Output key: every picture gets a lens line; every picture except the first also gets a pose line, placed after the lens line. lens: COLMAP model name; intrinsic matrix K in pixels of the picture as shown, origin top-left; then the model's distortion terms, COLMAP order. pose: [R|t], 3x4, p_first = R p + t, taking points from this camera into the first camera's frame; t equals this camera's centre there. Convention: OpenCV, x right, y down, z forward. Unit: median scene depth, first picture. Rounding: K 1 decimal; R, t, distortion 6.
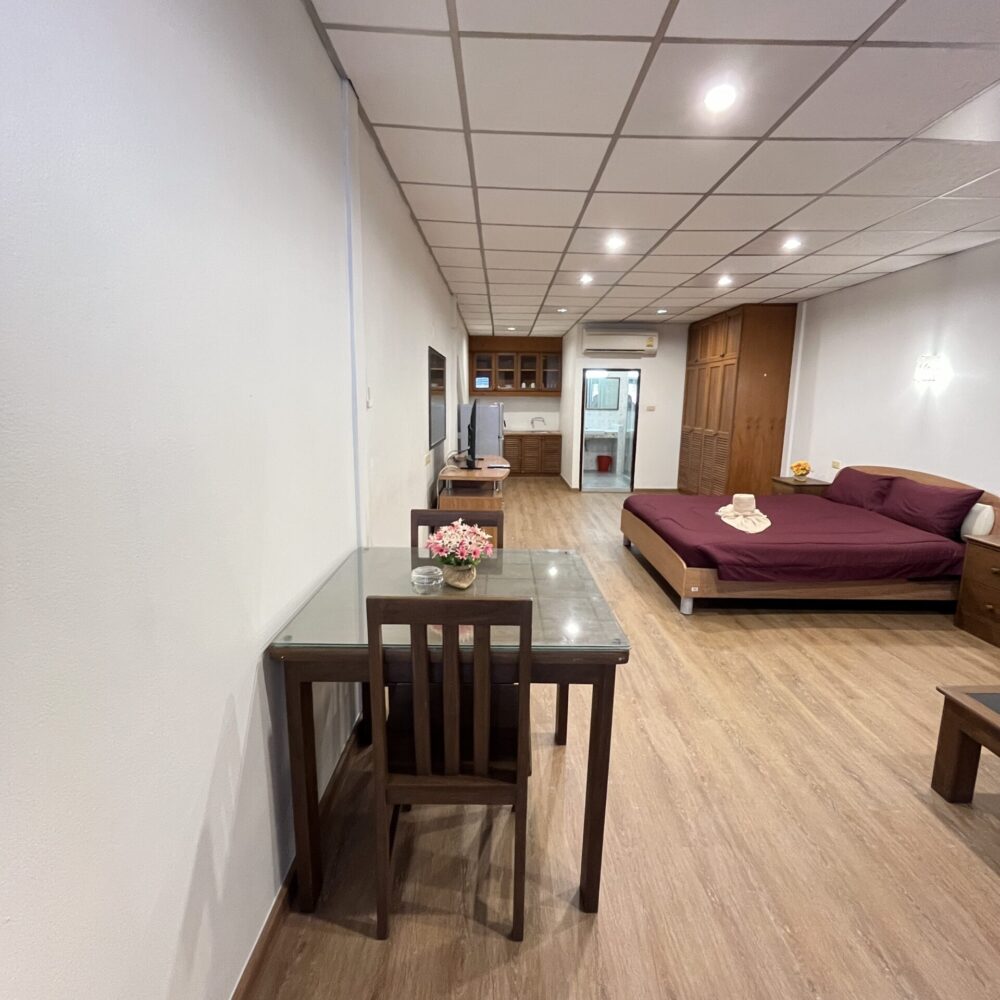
lens RADIAL K [[544.8, 0, 500.3], [0, 544.8, 499.0], [0, 0, 1]] dist [-0.002188, -0.000088]
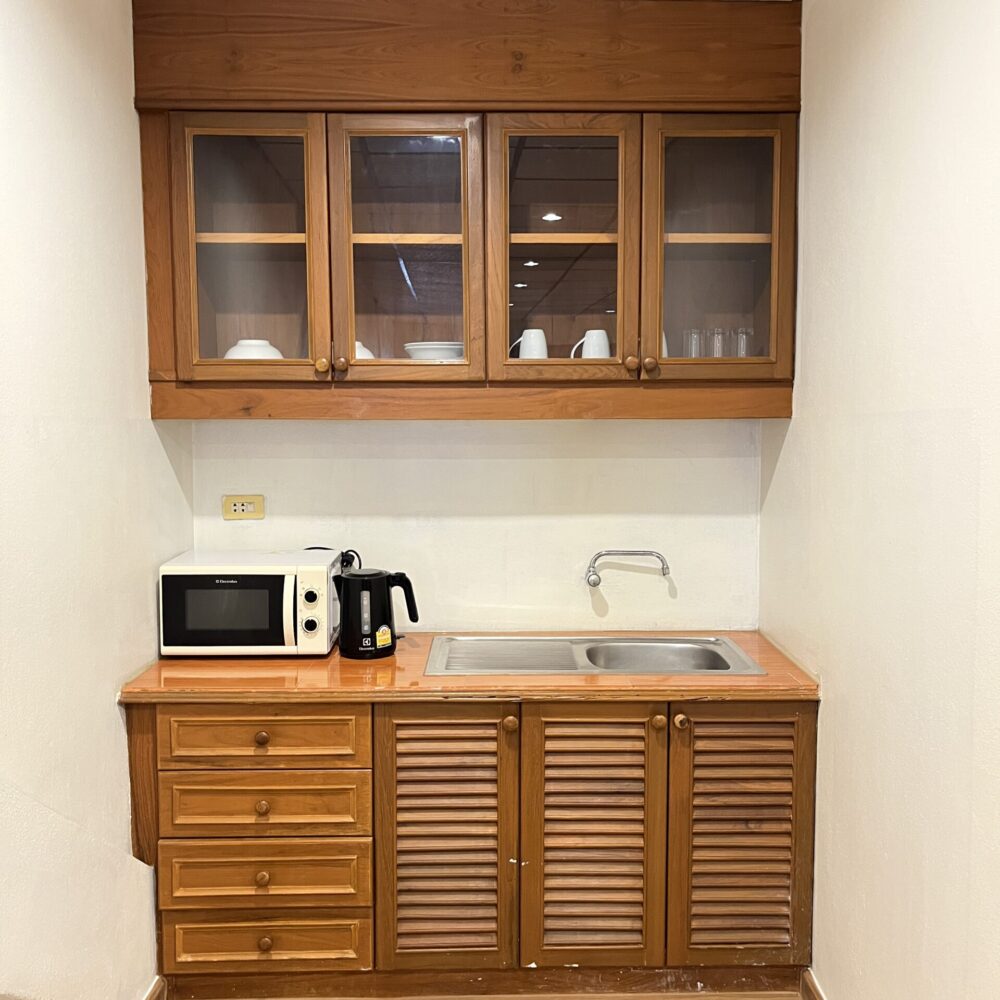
lens RADIAL K [[1012.4, 0, 505.5], [0, 1012.4, 501.7], [0, 0, 1]] dist [0.030723, 0.000000]
pose [[0.999766, -0.013153, -0.017151, 0.039941], [0.011345, 0.994765, -0.101554, -0.139569], [0.018397, 0.101336, 0.994682, 0.737364]]
